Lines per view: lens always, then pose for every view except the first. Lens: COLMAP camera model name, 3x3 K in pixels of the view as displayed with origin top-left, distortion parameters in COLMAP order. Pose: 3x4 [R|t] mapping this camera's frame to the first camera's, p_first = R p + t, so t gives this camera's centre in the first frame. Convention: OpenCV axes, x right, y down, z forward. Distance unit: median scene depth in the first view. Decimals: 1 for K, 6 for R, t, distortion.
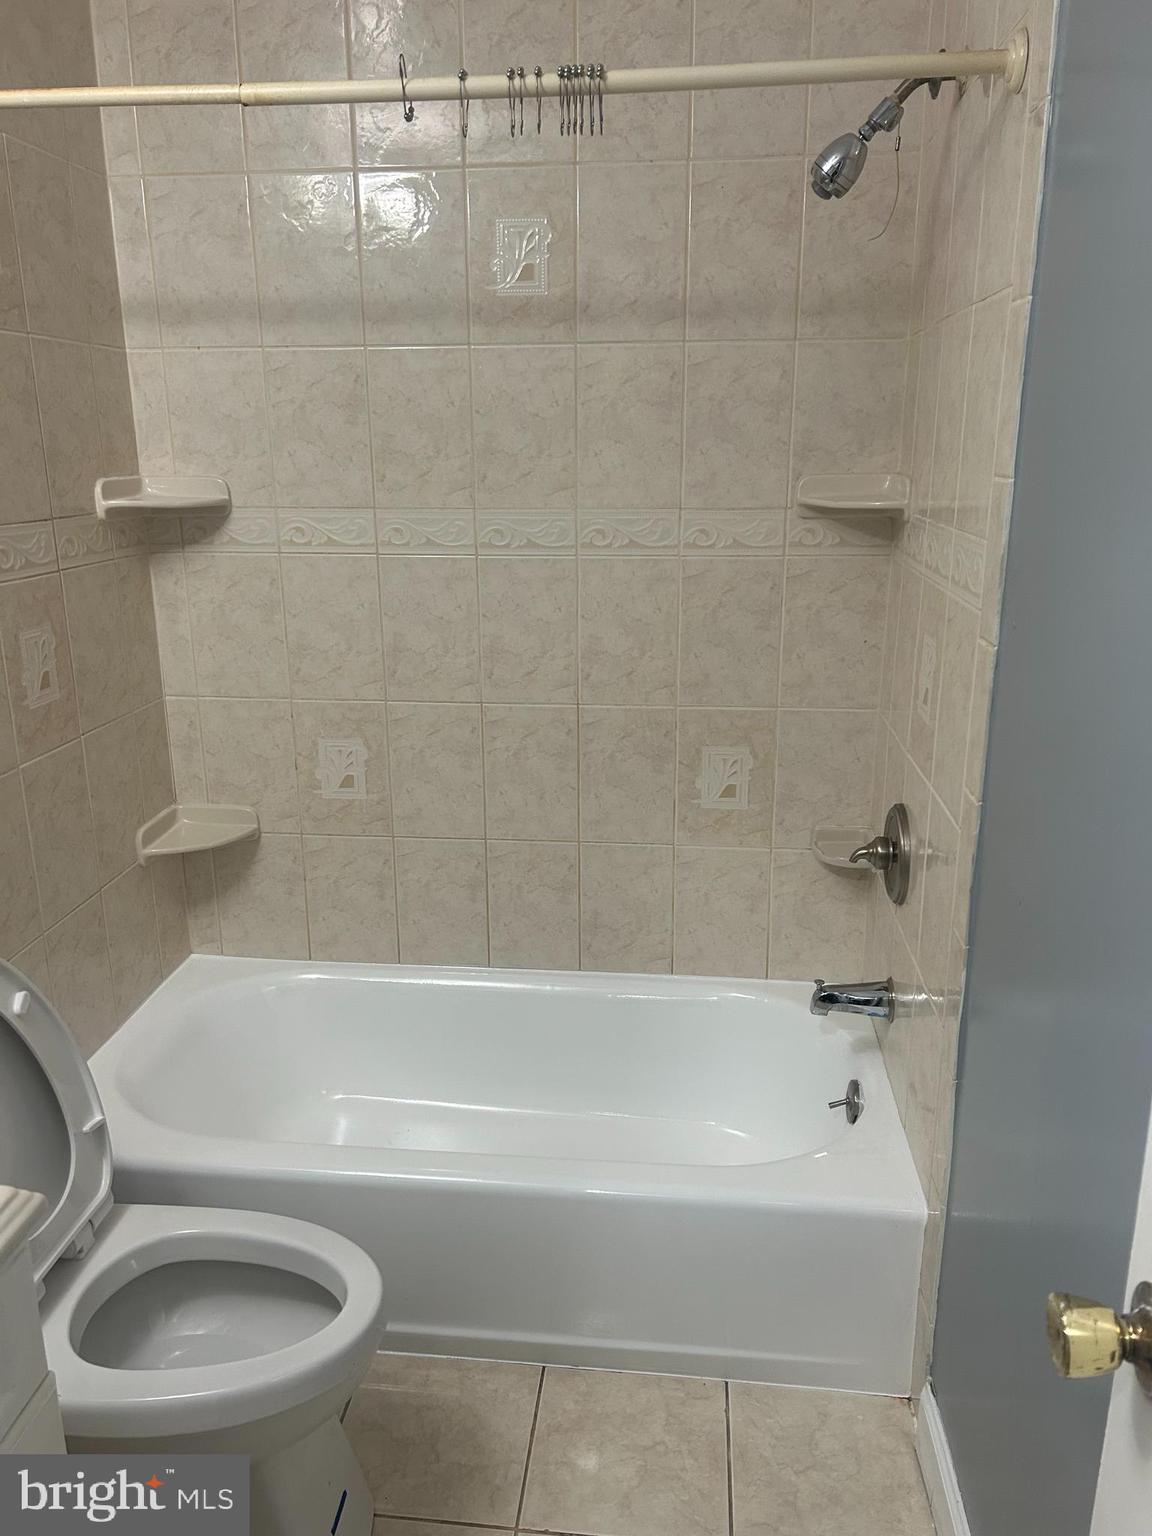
lens RADIAL K [[1152.1, 0, 582.9], [0, 1152.1, 763.2], [0, 0, 1]] dist [0.045398, -0.048481]
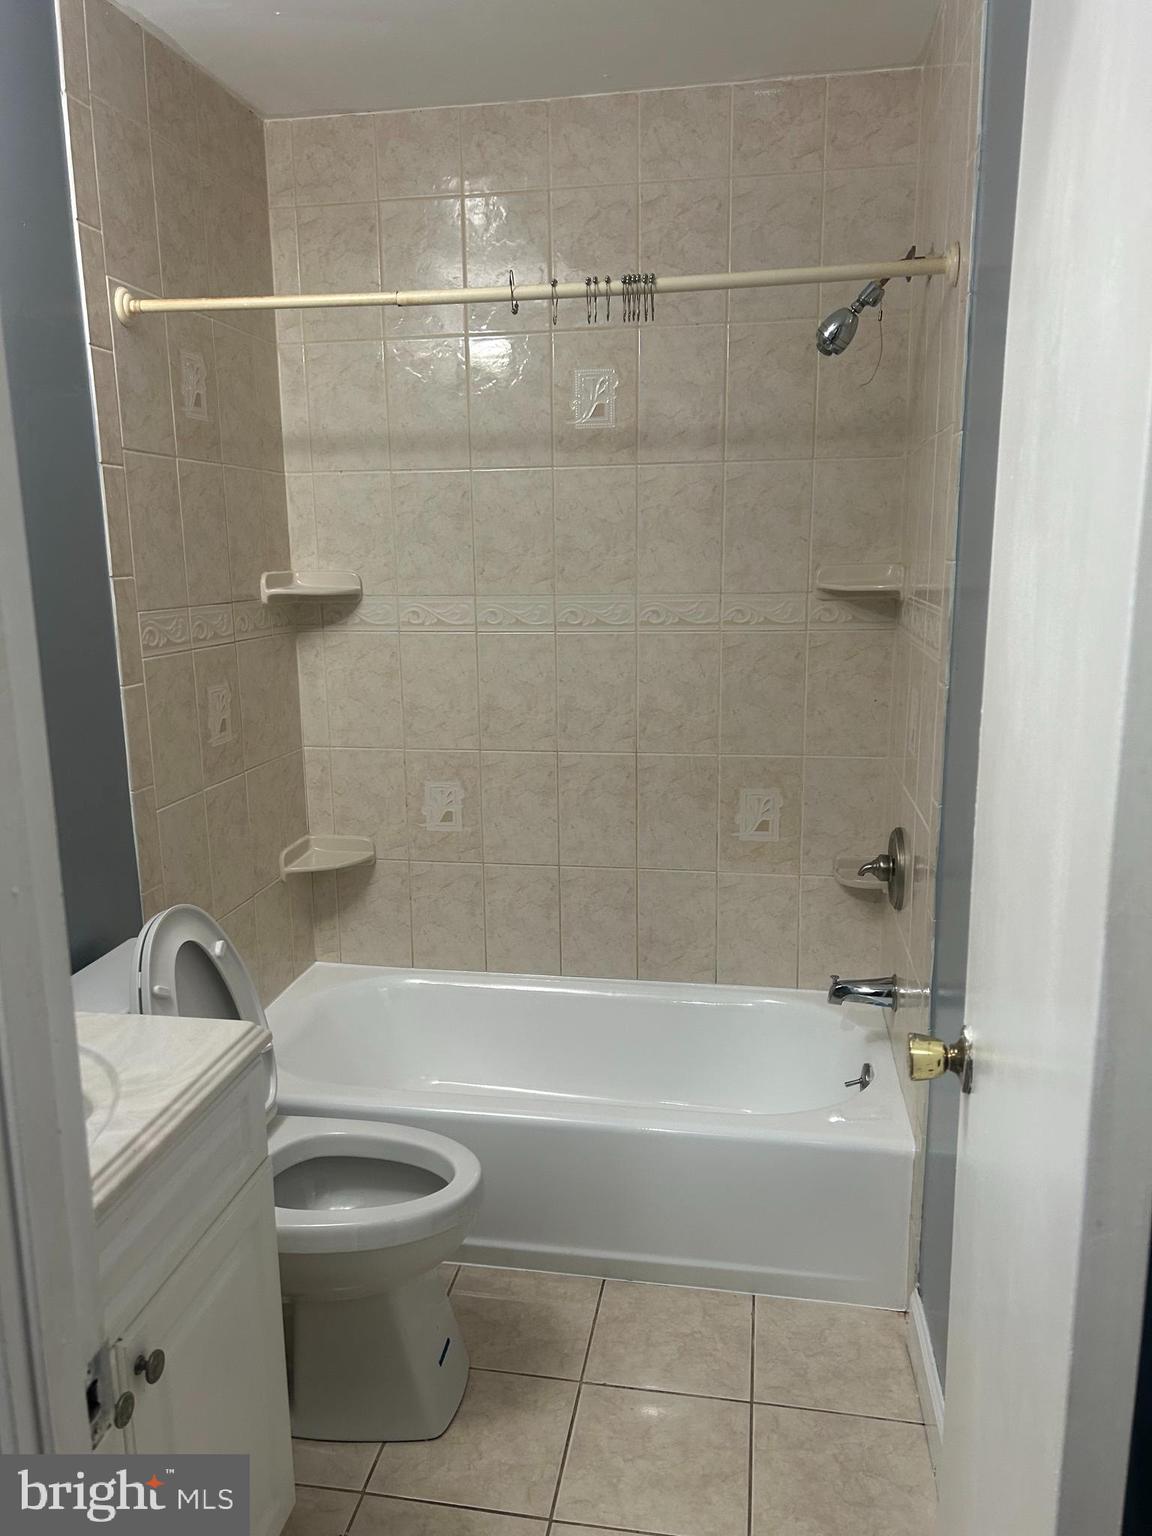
lens RADIAL K [[1152.1, 0, 570.7], [0, 1152.1, 776.0], [0, 0, 1]] dist [0.045398, -0.048481]
pose [[0.997483, 0.005913, -0.070663, 0.012851], [-0.011354, 0.996978, -0.076847, 0.073344], [0.069996, 0.077456, 0.994536, -0.230323]]
